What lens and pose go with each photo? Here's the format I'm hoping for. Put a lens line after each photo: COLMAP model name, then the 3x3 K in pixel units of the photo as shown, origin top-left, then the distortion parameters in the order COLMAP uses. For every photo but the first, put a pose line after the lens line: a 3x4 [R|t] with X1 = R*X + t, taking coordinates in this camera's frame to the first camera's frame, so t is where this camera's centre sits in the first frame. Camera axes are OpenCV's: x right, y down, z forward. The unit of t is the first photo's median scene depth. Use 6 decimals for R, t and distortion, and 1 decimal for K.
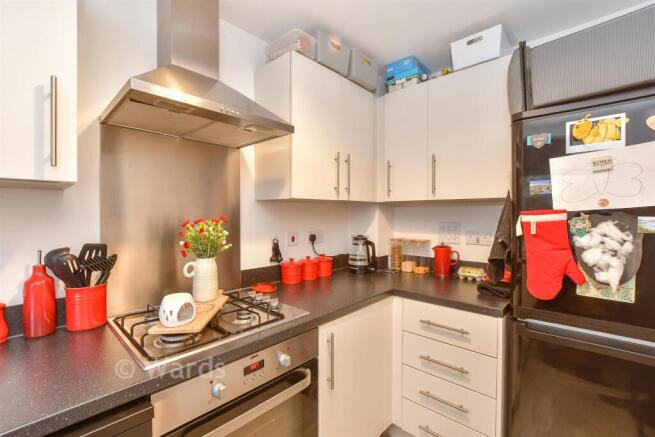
lens RADIAL K [[287.9, 0, 331.7], [0, 287.9, 217.2], [0, 0, 1]] dist [-0.002421, -0.000153]
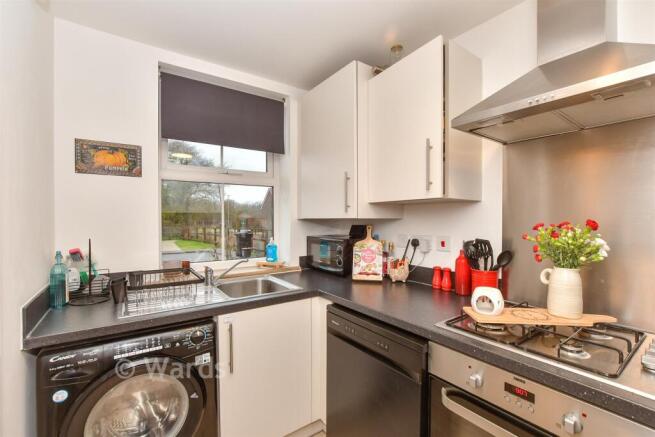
lens RADIAL K [[287.9, 0, 330.8], [0, 287.9, 219.6], [0, 0, 1]] dist [-0.002421, -0.000153]
pose [[-0.197330, -0.002084, -0.980335, 0.684632], [-0.010010, 0.999950, -0.000111, 0.006061], [0.980286, 0.009792, -0.197341, 0.598697]]
